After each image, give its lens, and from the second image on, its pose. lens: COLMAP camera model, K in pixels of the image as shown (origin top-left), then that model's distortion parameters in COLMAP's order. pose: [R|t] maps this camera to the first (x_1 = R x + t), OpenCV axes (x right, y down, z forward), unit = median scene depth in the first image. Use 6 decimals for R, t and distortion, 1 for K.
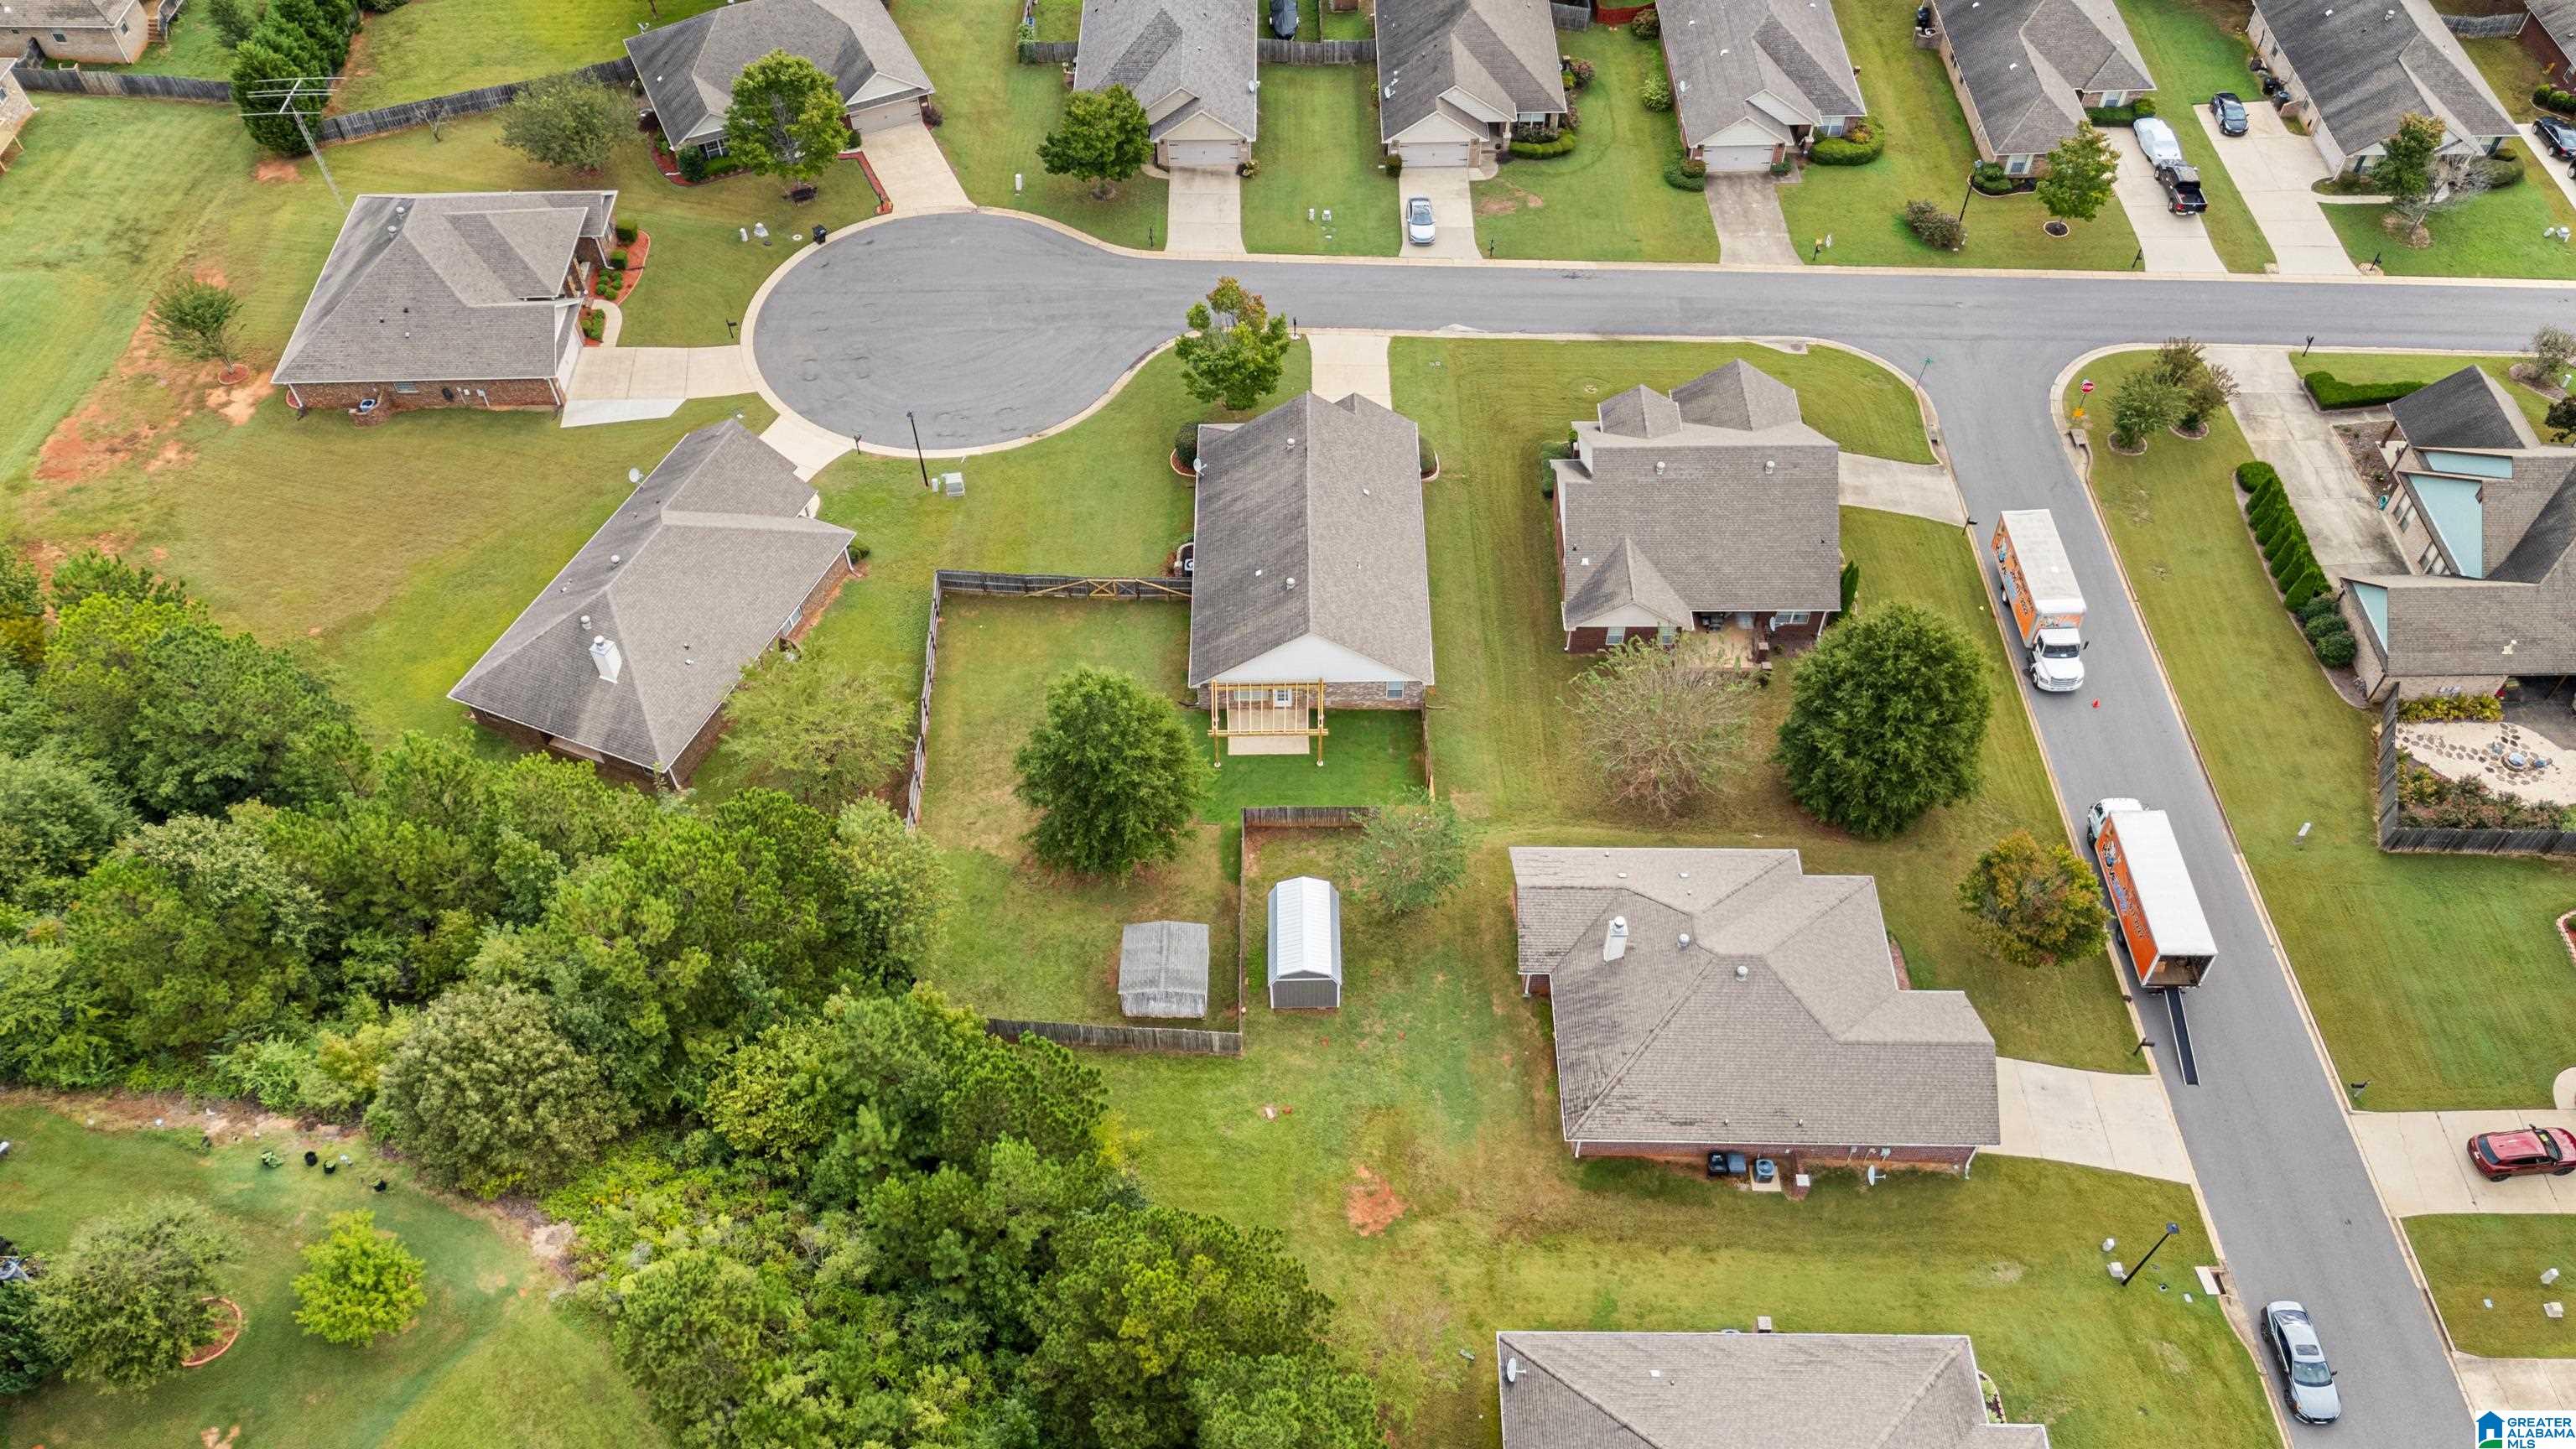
lens RADIAL K [[1885.4, 0, 1288.0], [0, 1885.4, 724.5], [0, 0, 1]] dist [0.080762, -0.080336]
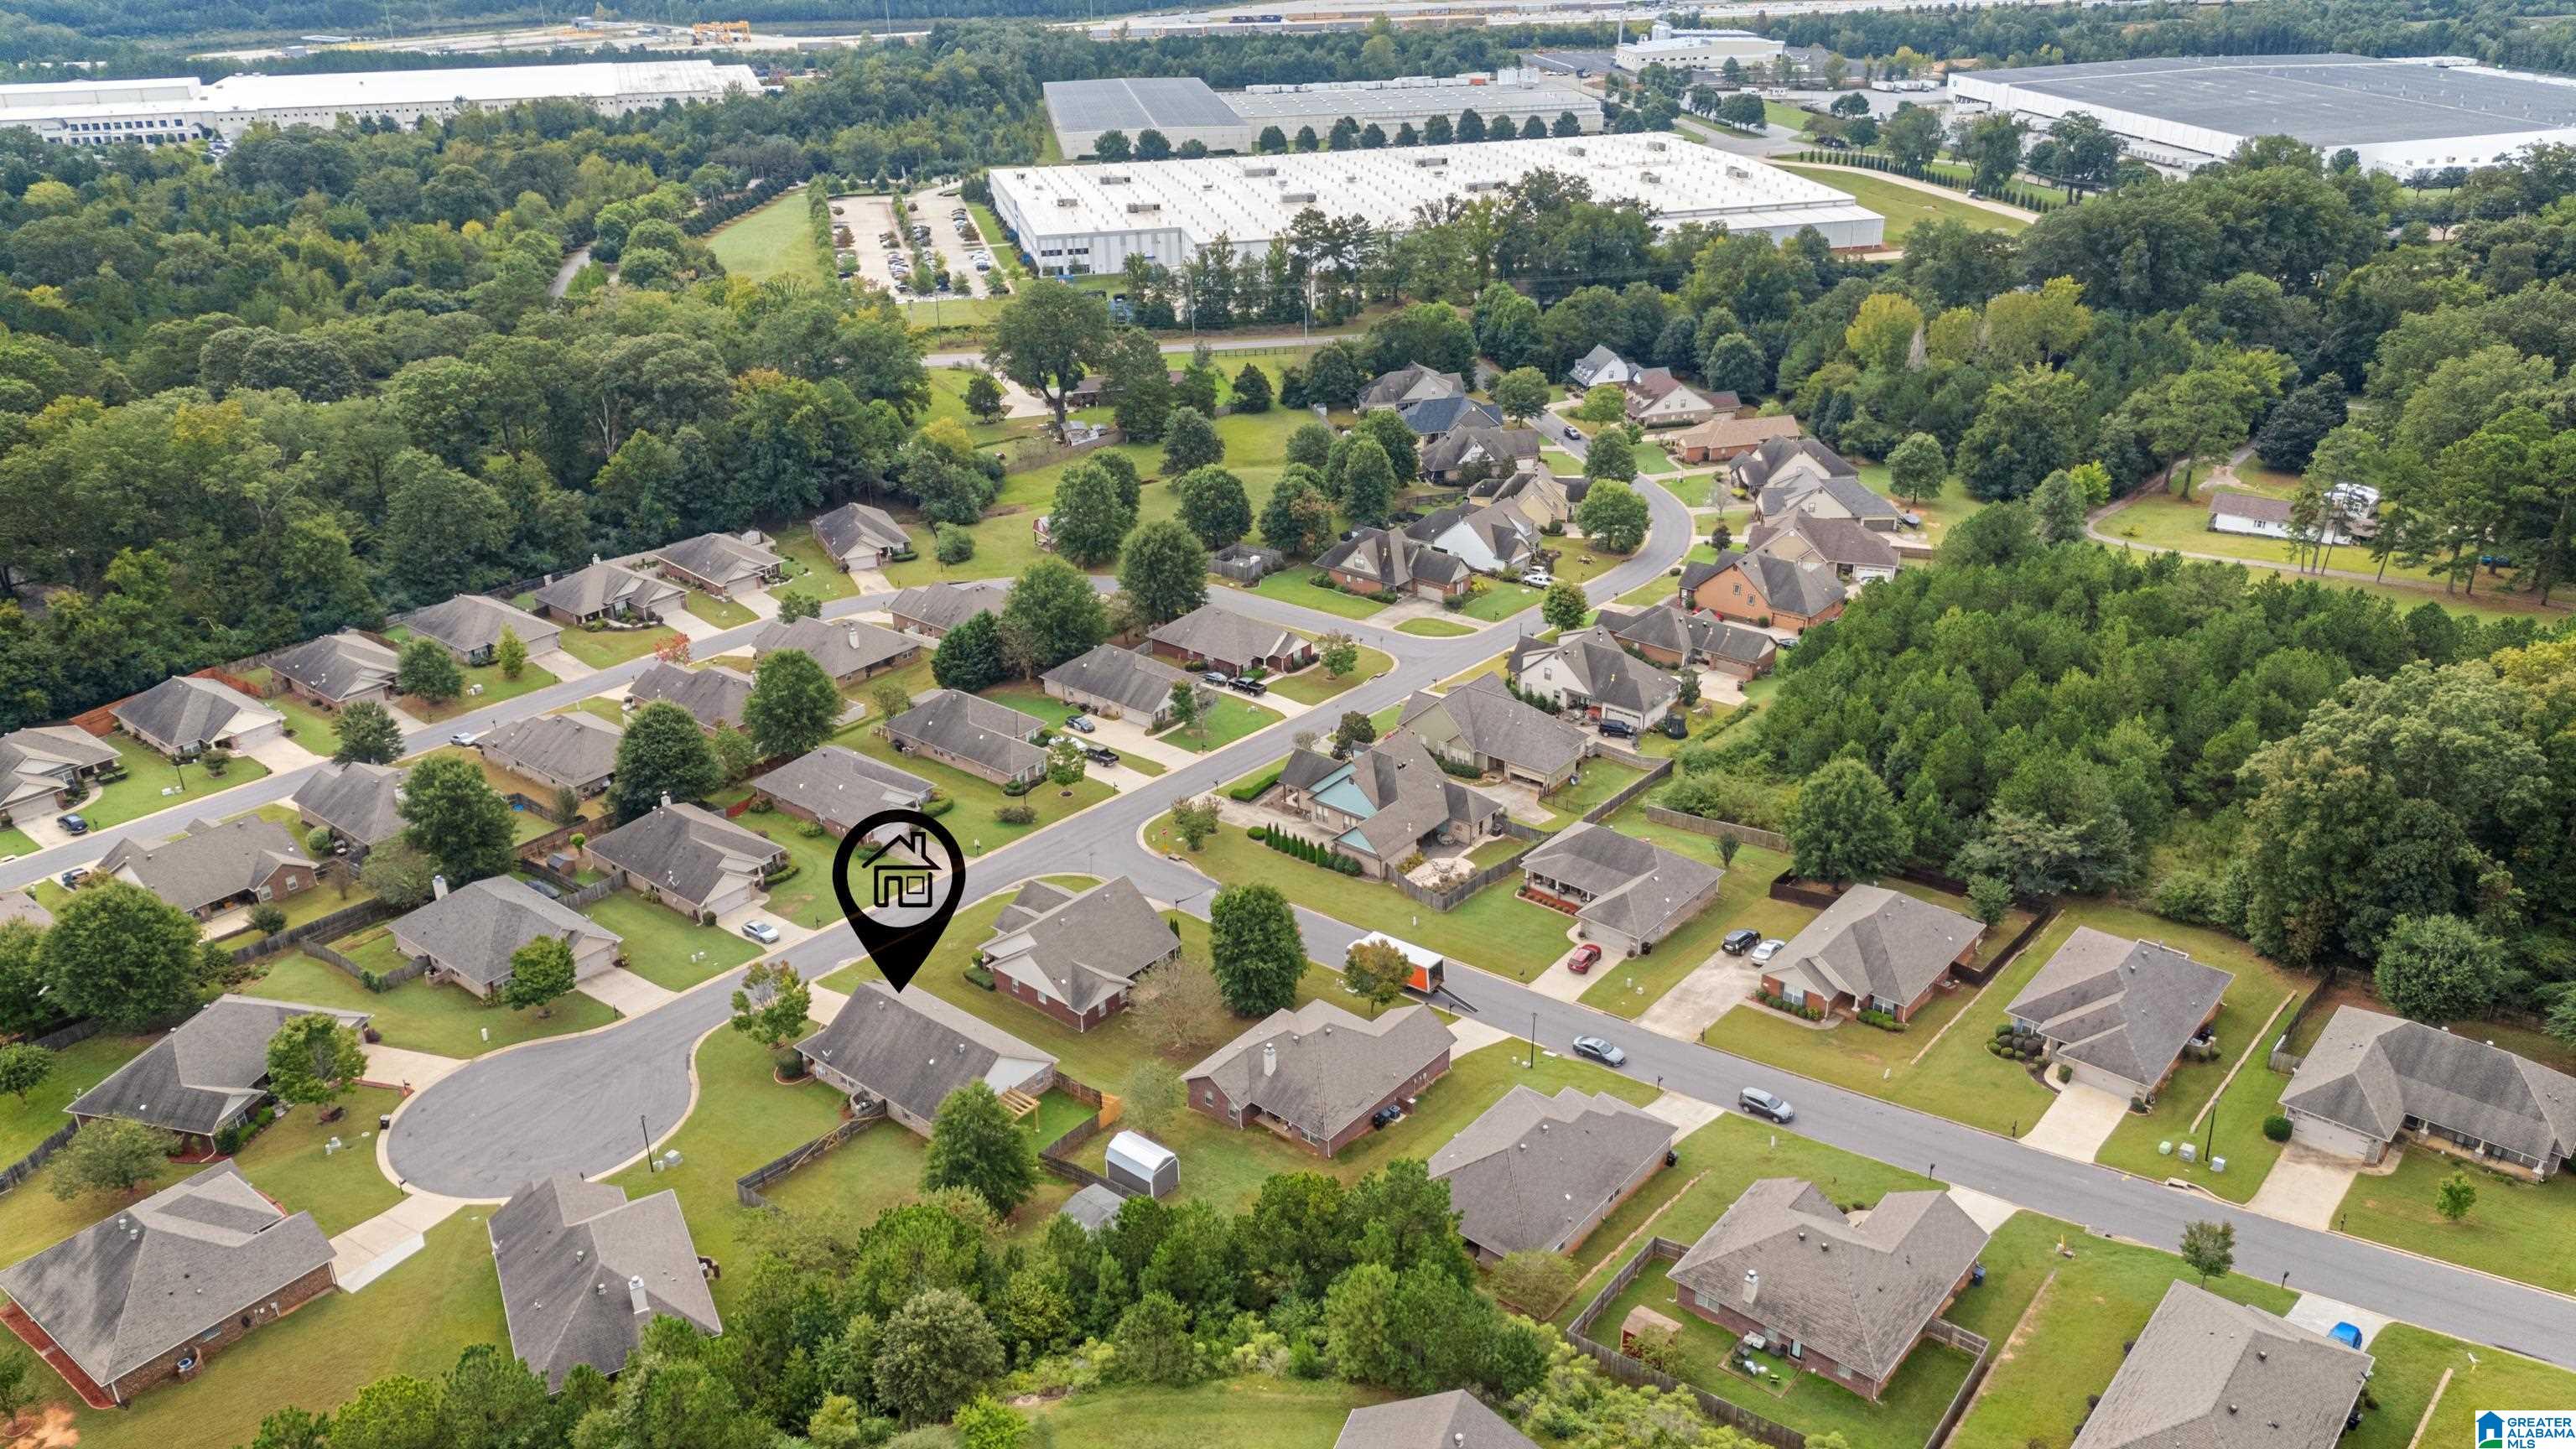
lens RADIAL K [[1885.4, 0, 1288.0], [0, 1885.4, 724.5], [0, 0, 1]] dist [0.080762, -0.080336]
pose [[0.640684, -0.322548, 0.696769, -0.725632], [0.601150, 0.775262, -0.193878, 0.163480], [-0.477643, 0.543077, 0.690598, -0.355208]]
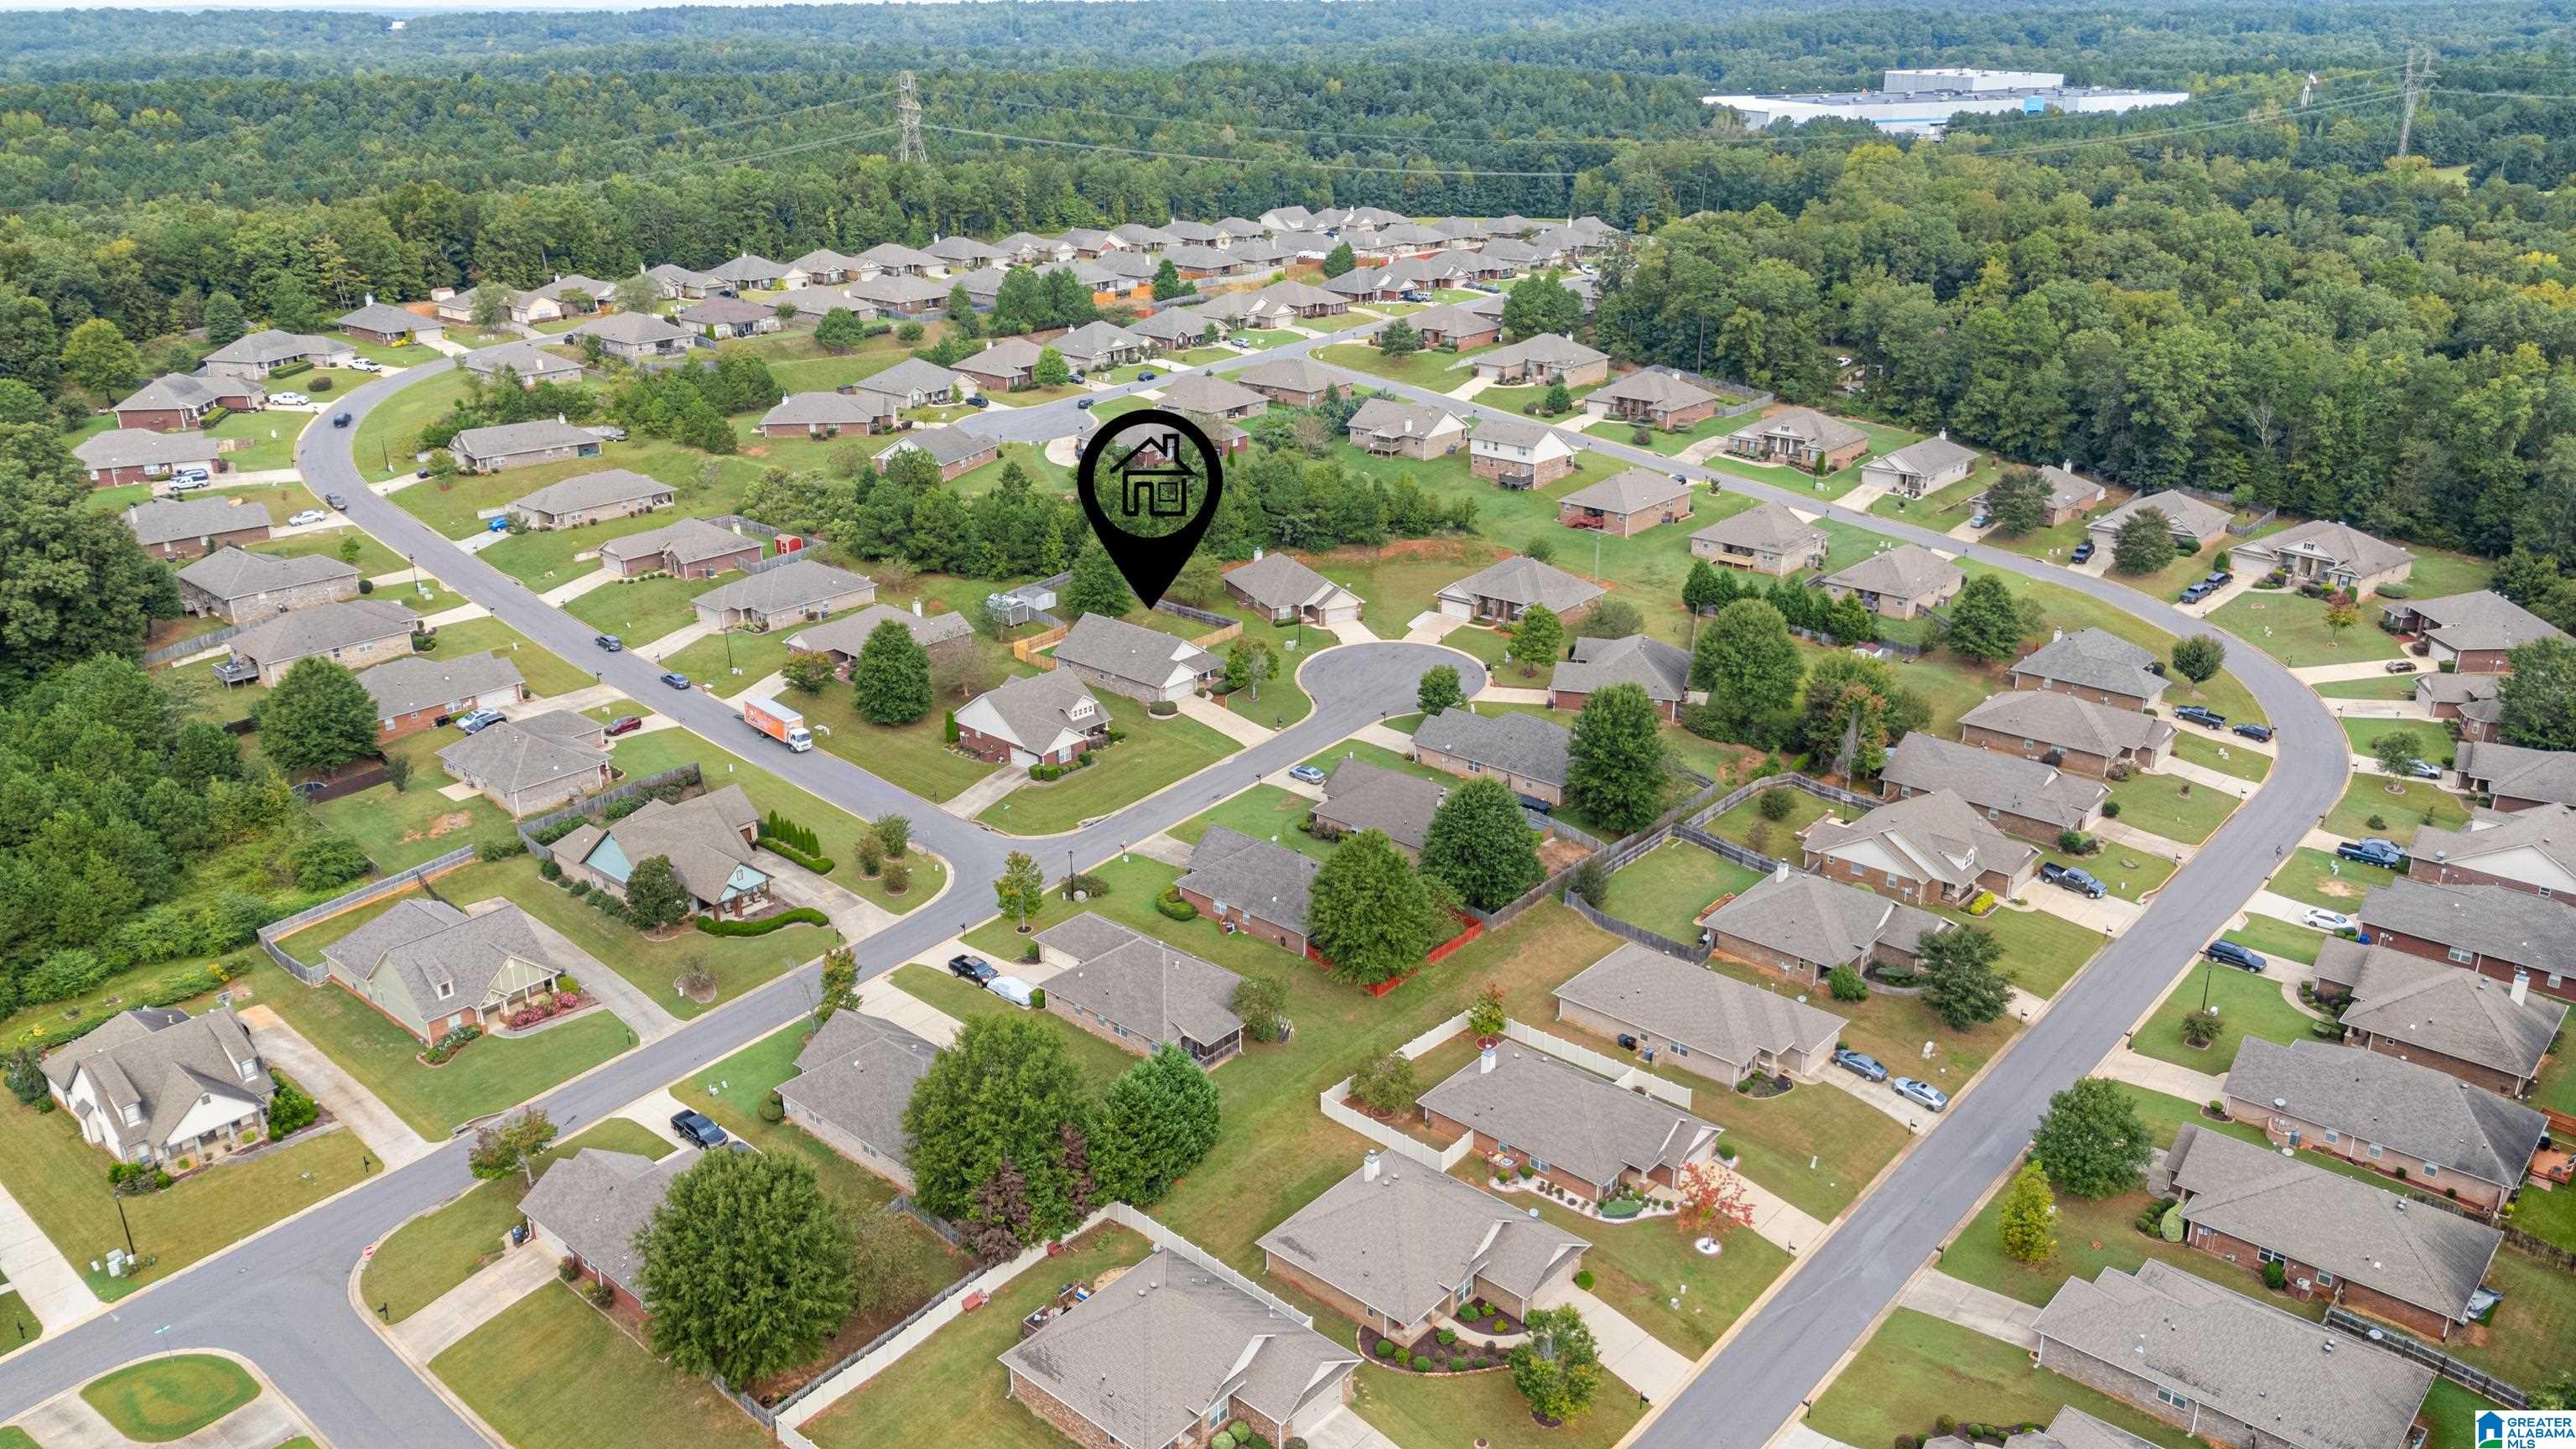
lens RADIAL K [[1885.4, 0, 1288.0], [0, 1885.4, 724.5], [0, 0, 1]] dist [0.080762, -0.080336]
pose [[-0.663308, 0.282546, -0.692957, 1.352223], [-0.568476, 0.411961, 0.712126, -1.613050], [0.486680, 0.866289, -0.112636, 1.254735]]
